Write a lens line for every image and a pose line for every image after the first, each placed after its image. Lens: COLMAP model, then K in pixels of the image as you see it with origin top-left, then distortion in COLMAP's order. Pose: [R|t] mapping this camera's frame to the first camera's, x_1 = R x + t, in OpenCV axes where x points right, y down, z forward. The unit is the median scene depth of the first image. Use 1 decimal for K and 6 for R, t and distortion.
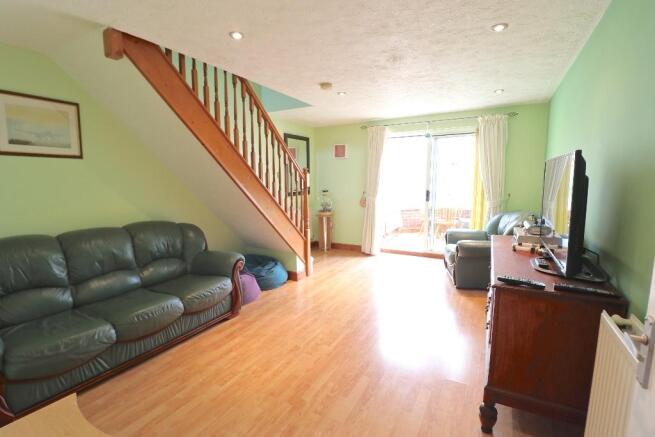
lens RADIAL K [[311.2, 0, 318.4], [0, 311.2, 219.6], [0, 0, 1]] dist [-0.000235, -0.000248]
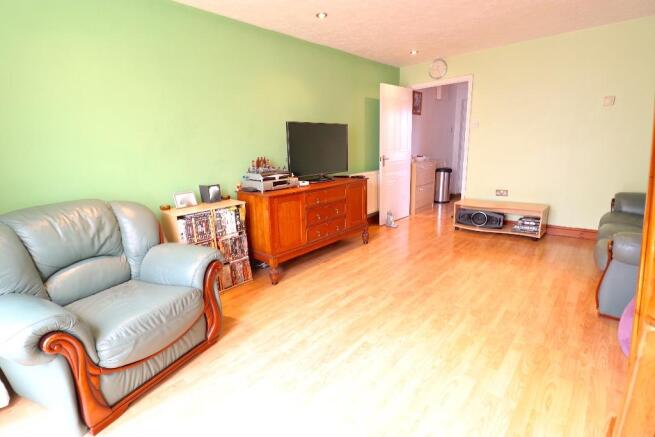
lens RADIAL K [[311.2, 0, 318.4], [0, 311.2, 219.6], [0, 0, 1]] dist [-0.000235, -0.000248]
pose [[-0.973715, -0.012721, 0.227416, 0.212738], [0.067716, 0.937126, 0.342357, -0.187313], [-0.217473, 0.348758, -0.911632, 1.839895]]
